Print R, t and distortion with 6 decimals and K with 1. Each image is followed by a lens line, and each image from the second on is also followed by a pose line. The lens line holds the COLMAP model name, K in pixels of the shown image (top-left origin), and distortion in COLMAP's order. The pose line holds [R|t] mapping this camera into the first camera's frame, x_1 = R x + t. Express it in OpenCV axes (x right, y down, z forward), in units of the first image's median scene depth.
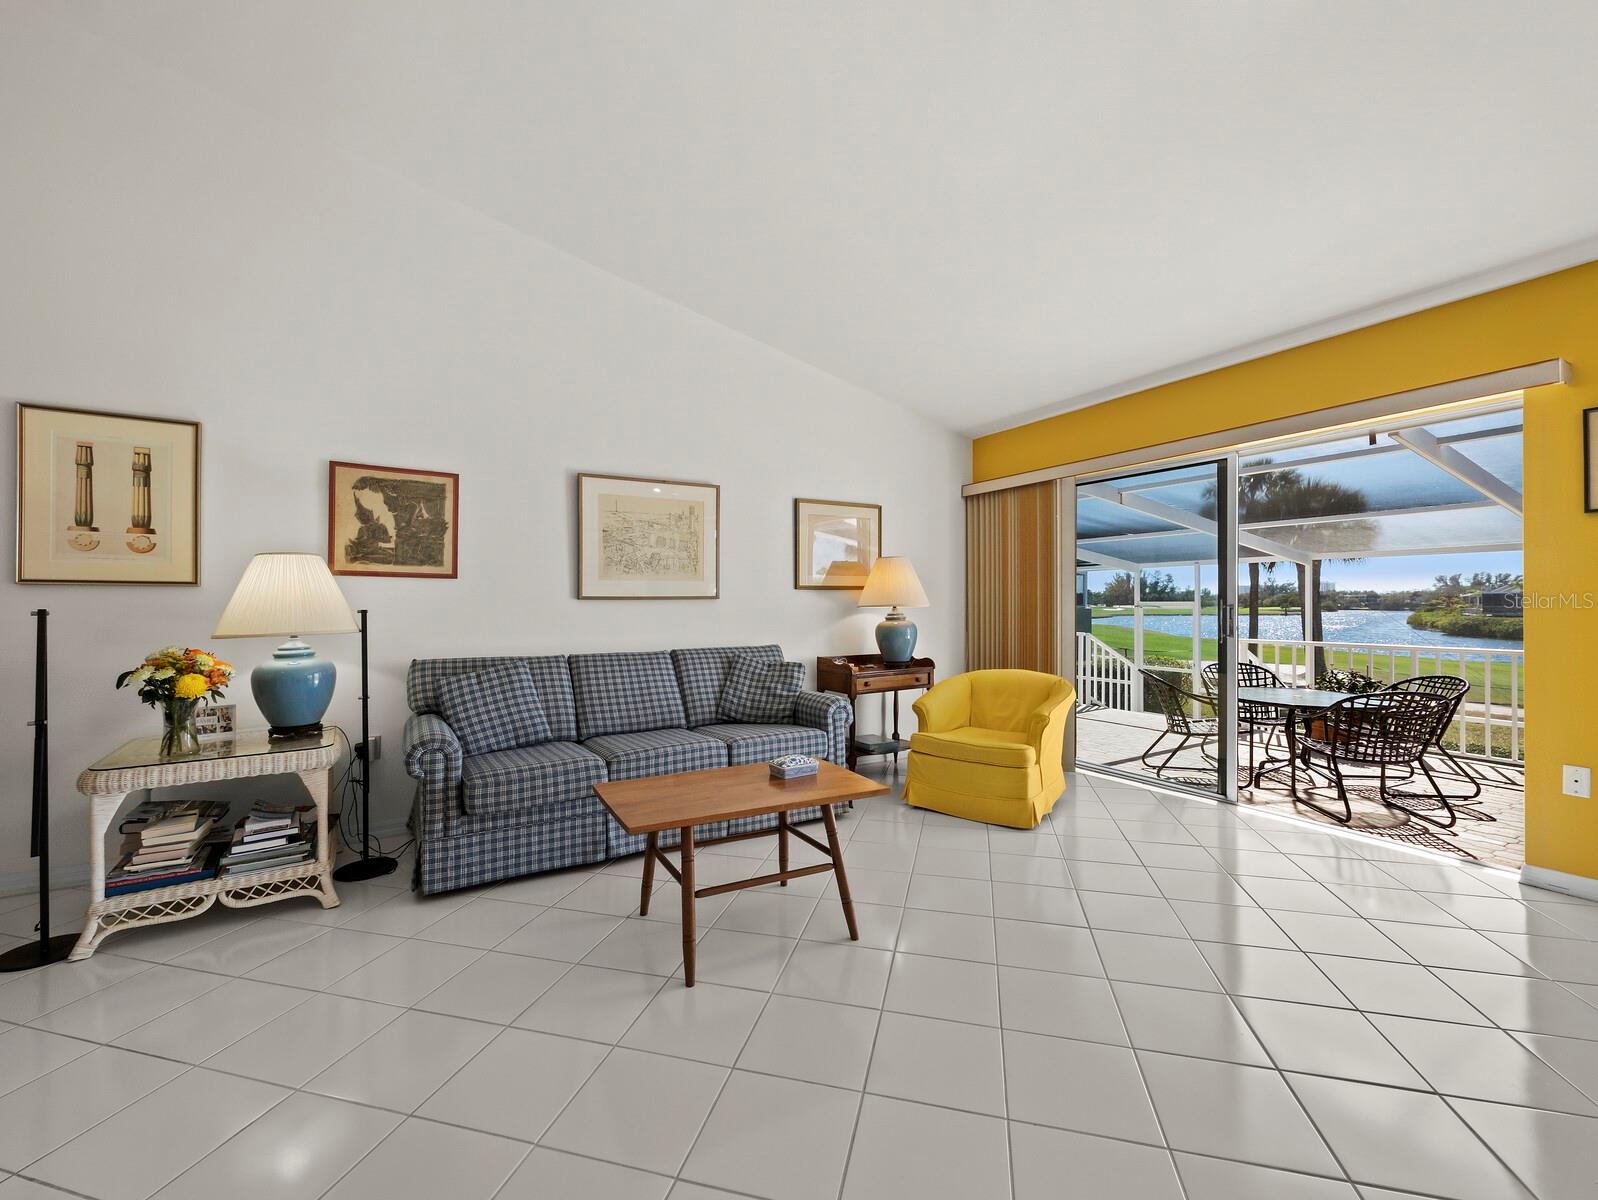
lens RADIAL K [[669.0, 0, 799.0], [0, 669.0, 600.0], [0, 0, 1]] dist [0.000511, 0.000235]
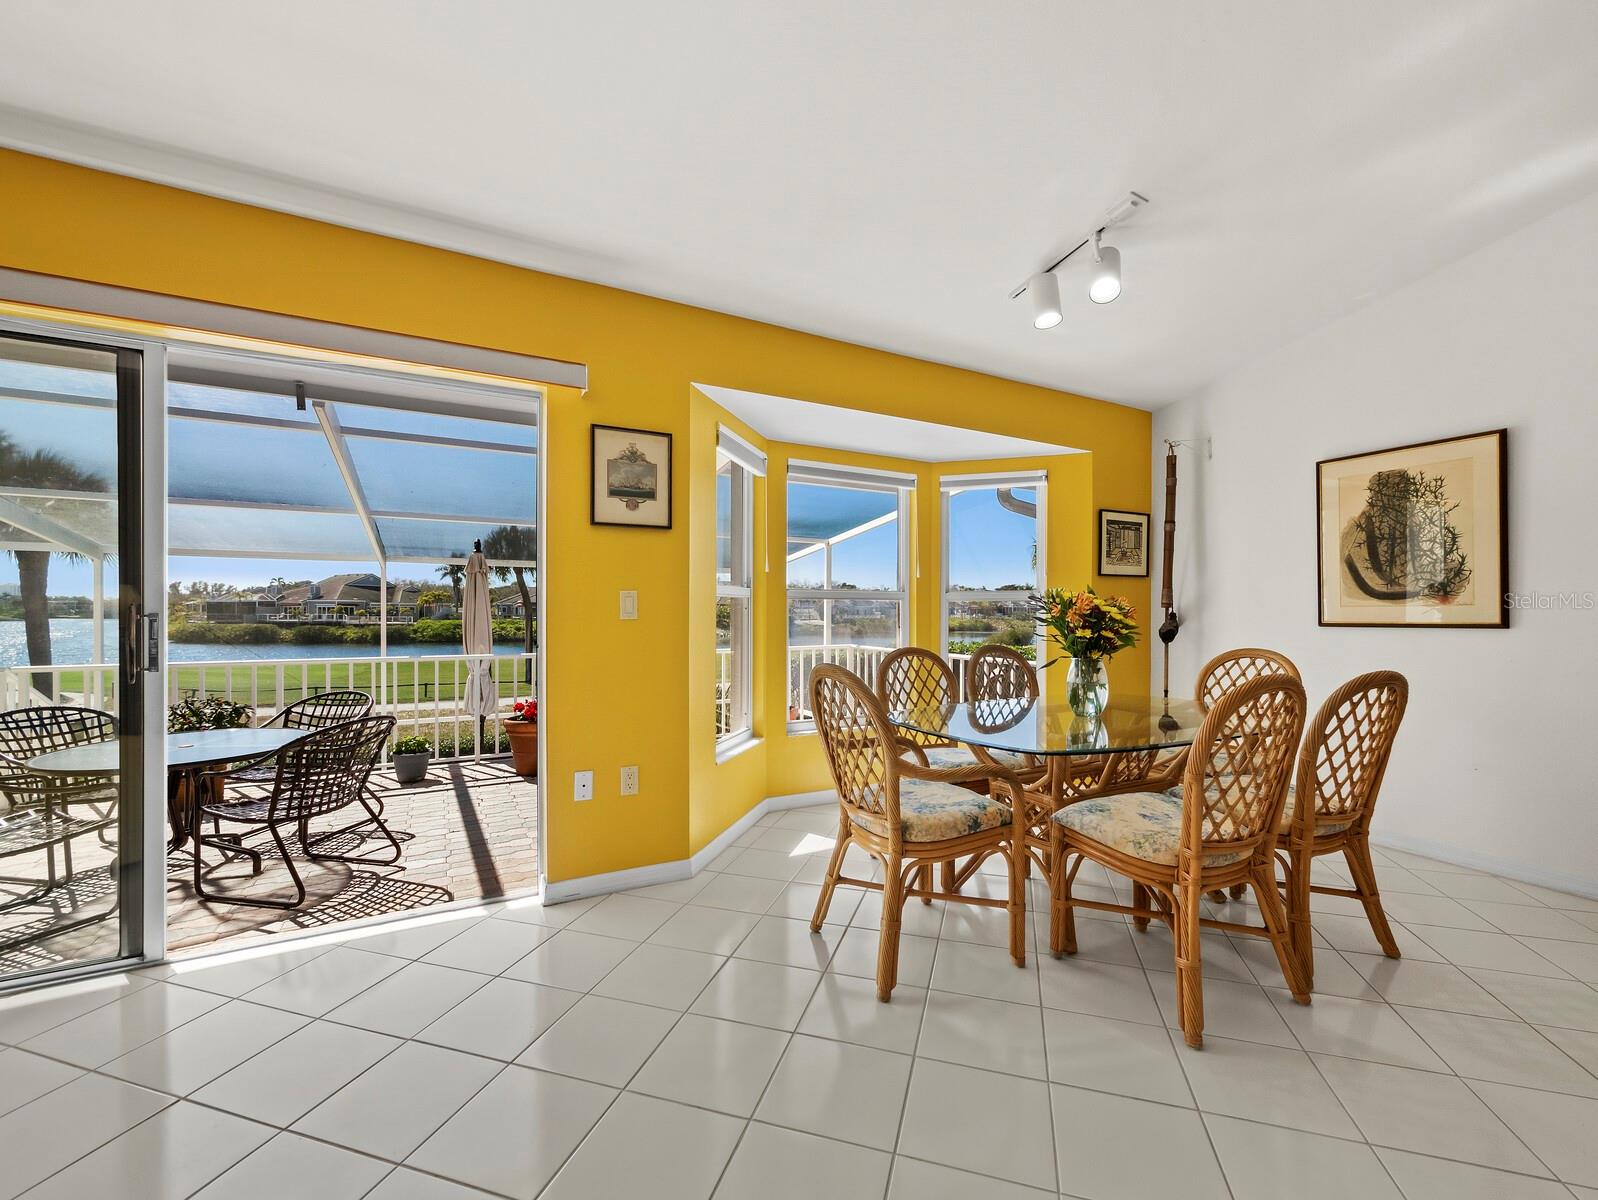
lens RADIAL K [[669.0, 0, 799.0], [0, 669.0, 600.0], [0, 0, 1]] dist [0.000511, 0.000235]
pose [[0.031200, 0.018110, 0.999349, 0.028020], [-0.006789, 0.999817, -0.017907, 0.000671], [-0.999490, -0.006226, 0.031317, 0.136030]]
